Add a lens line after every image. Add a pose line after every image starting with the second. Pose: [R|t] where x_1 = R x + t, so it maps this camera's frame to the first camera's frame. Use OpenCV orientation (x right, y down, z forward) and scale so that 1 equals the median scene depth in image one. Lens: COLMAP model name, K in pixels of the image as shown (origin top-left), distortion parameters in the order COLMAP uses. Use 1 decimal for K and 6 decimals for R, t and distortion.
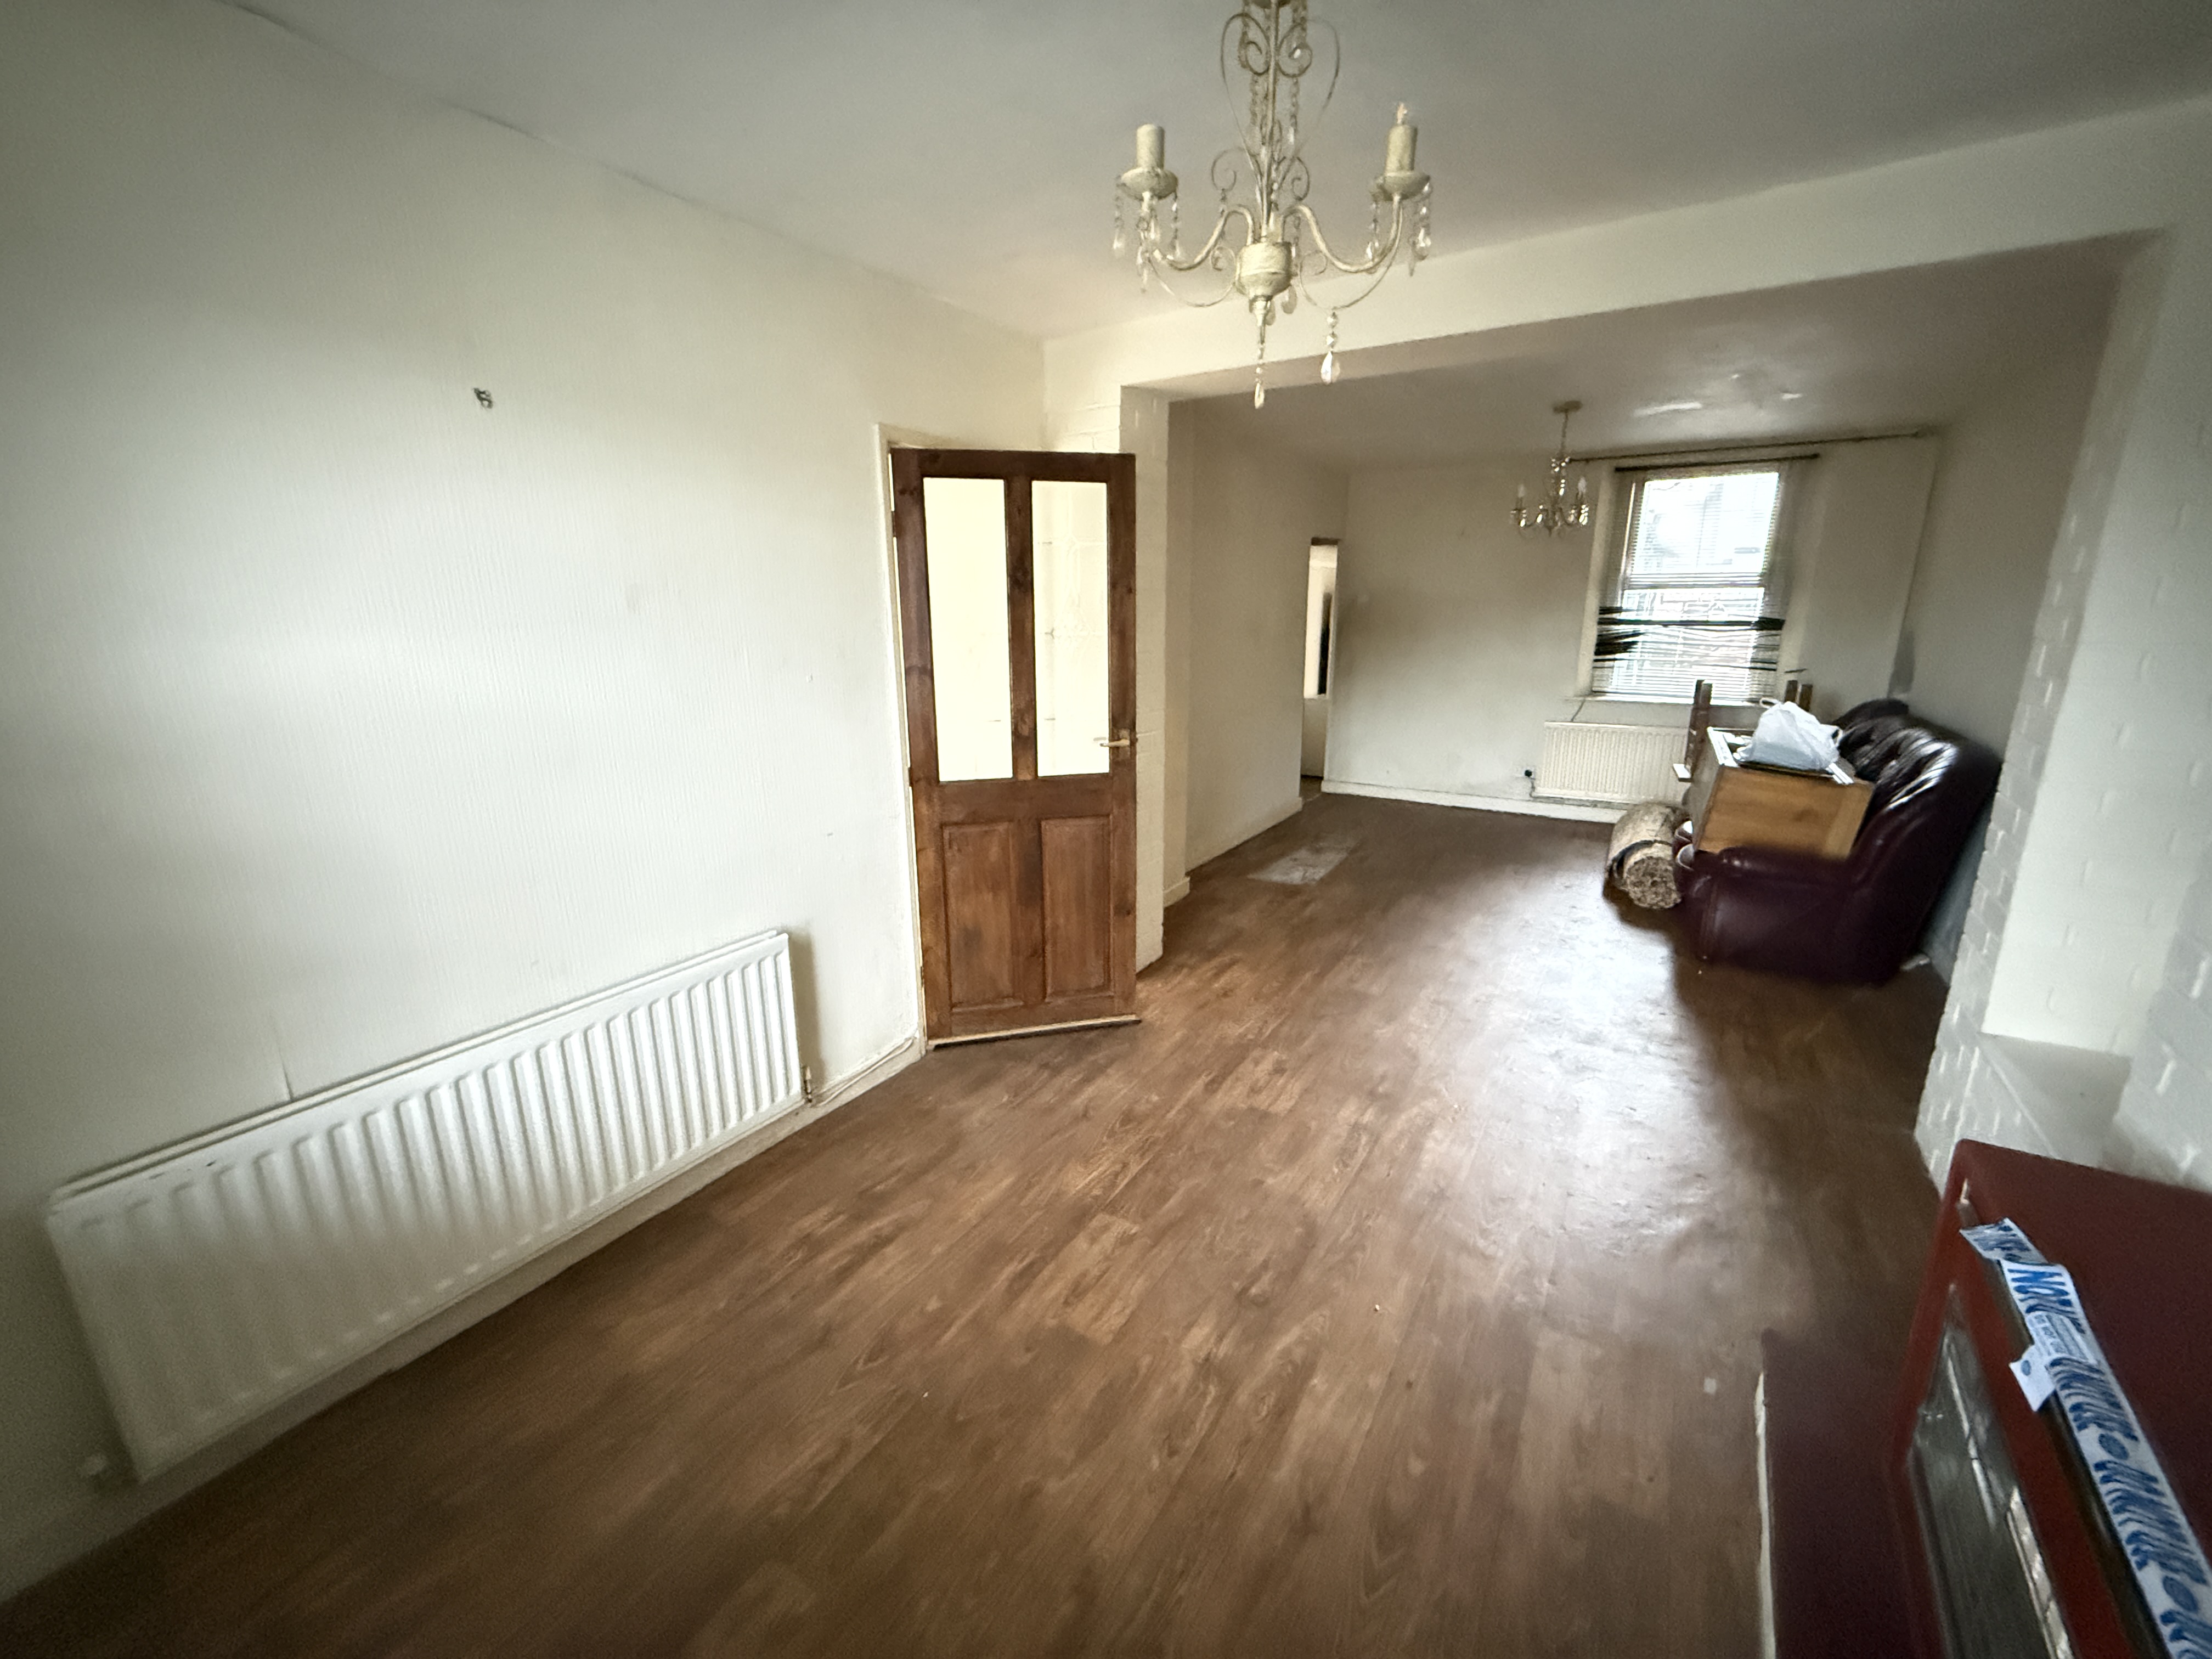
lens RADIAL K [[879.7, 0, 1100.6], [0, 879.7, 822.4], [0, 0, 1]] dist [0.000393, -0.000093]
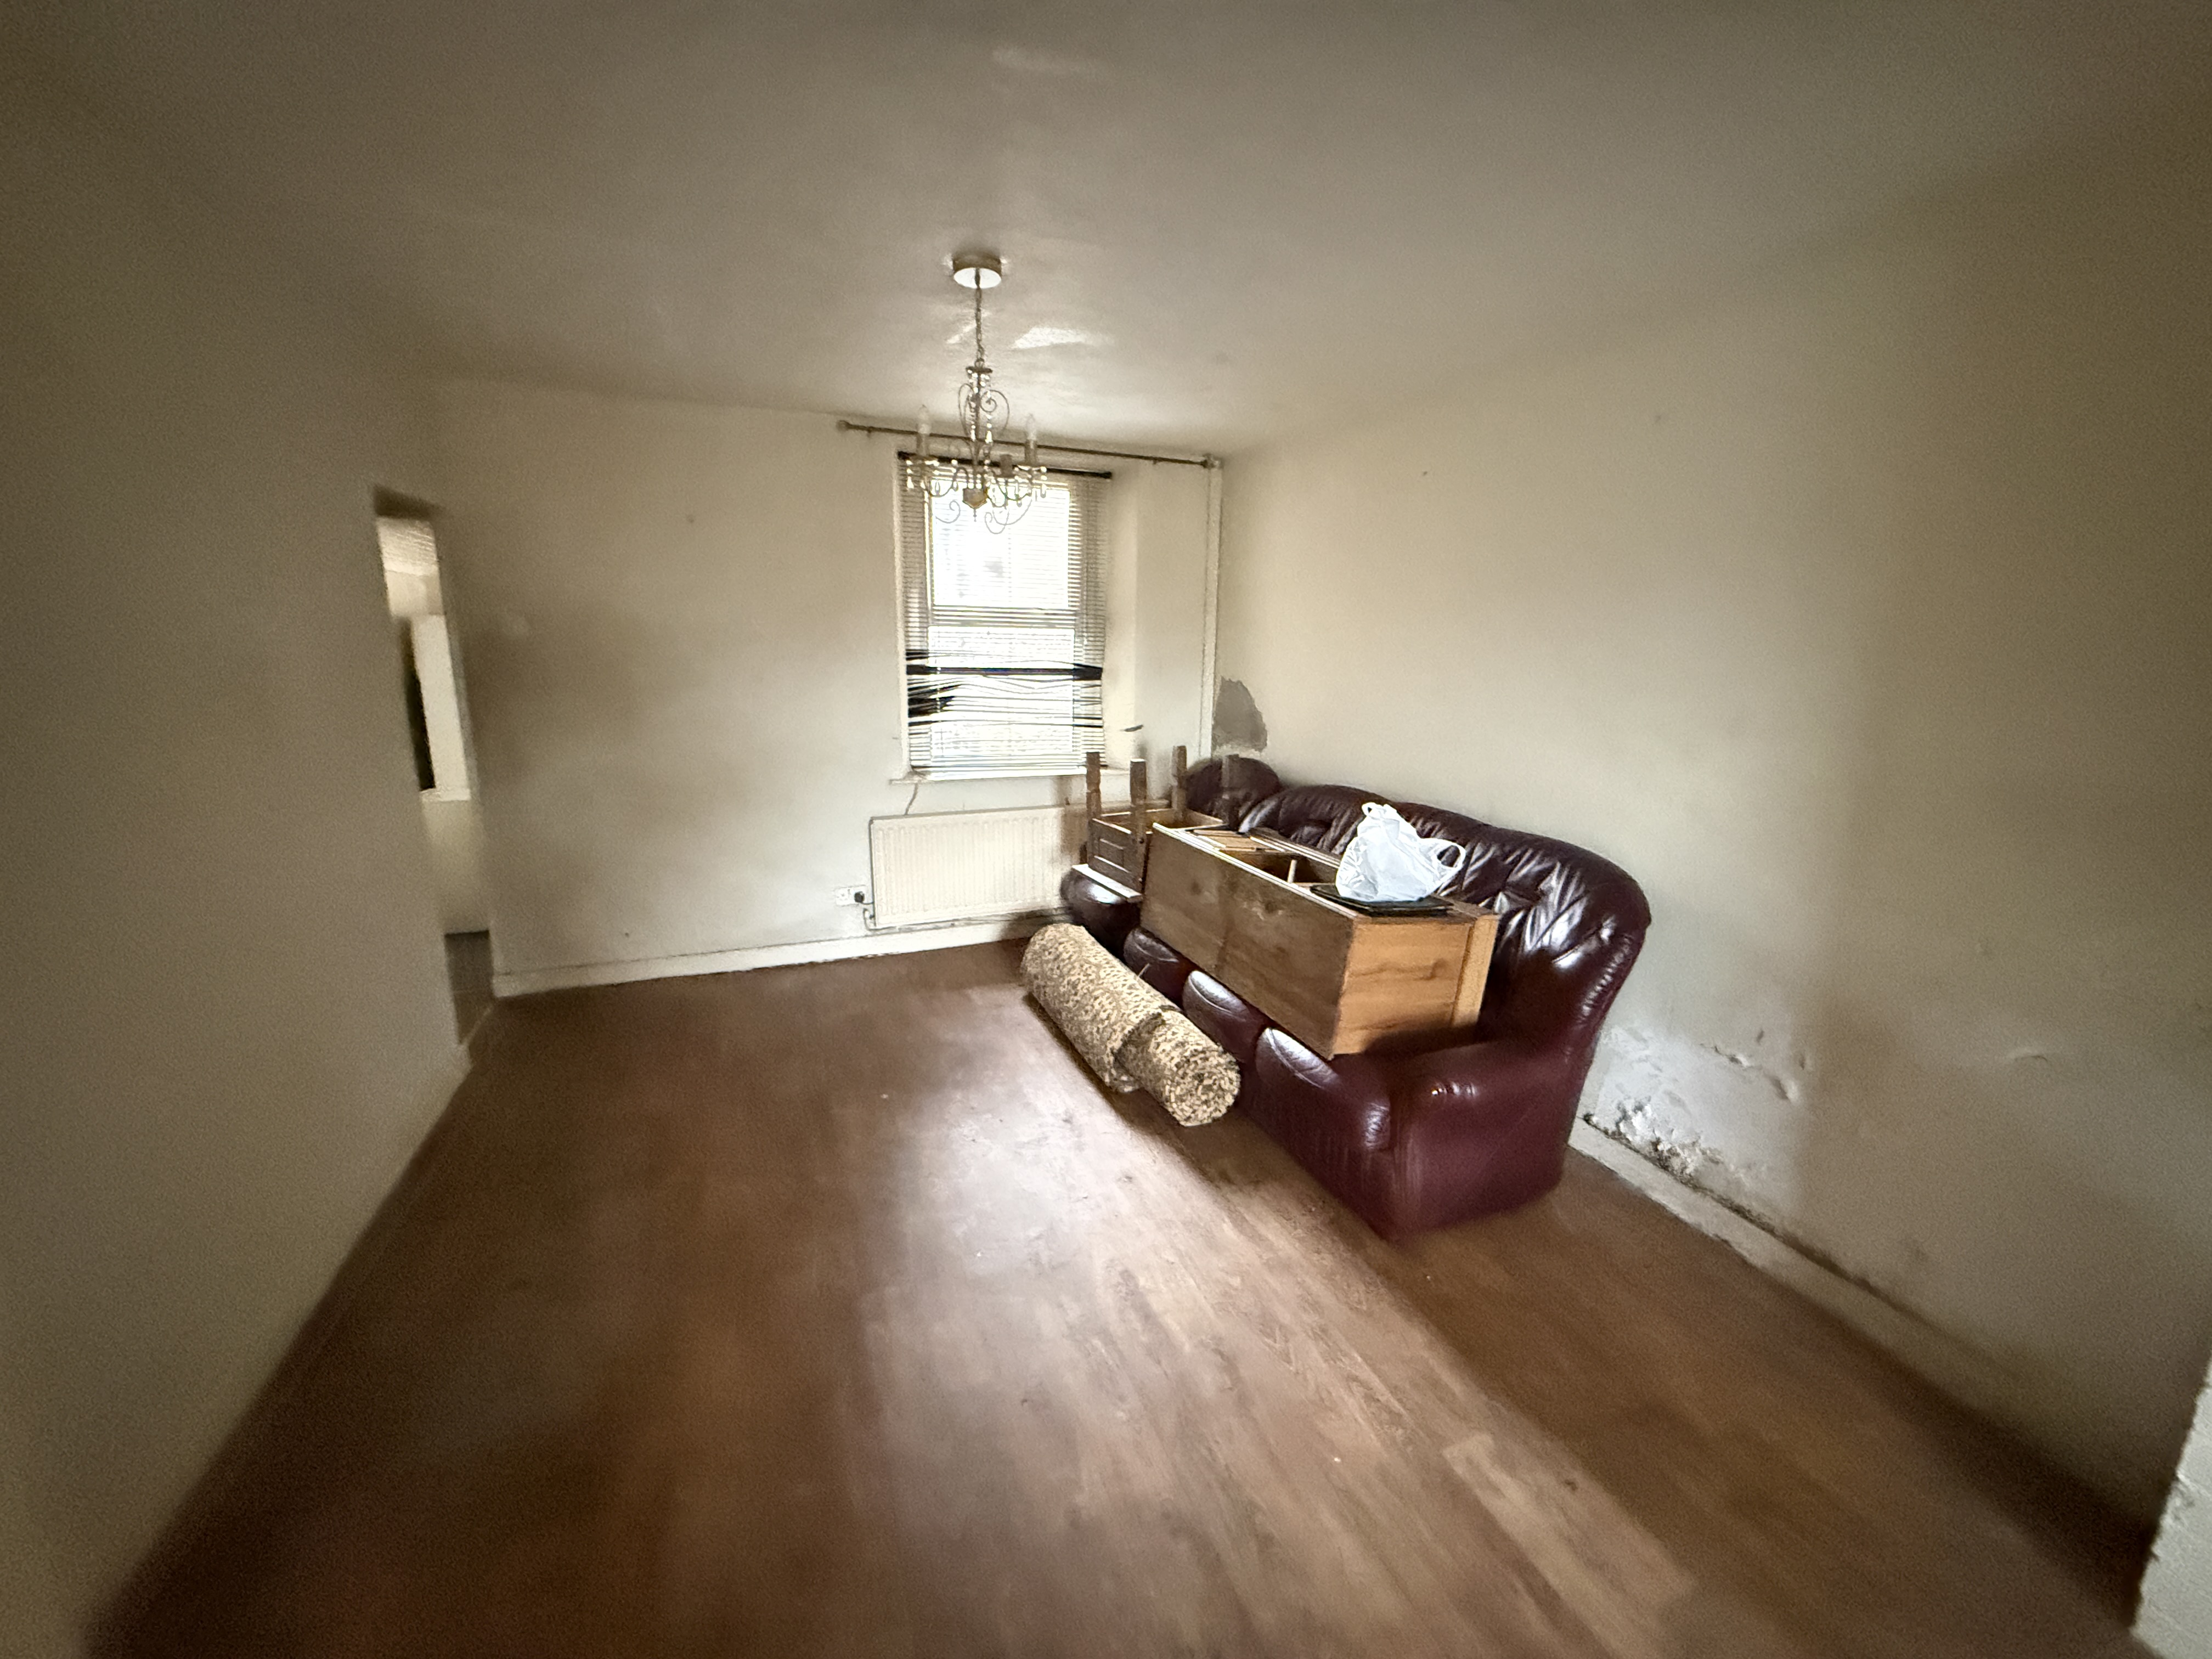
lens RADIAL K [[879.7, 0, 1096.8], [0, 879.7, 831.9], [0, 0, 1]] dist [0.000393, -0.000093]
pose [[0.623744, -0.142015, 0.768619, 0.100327], [0.173294, 0.984009, 0.041182, -0.105525], [-0.762176, 0.107510, 0.638380, 0.459454]]
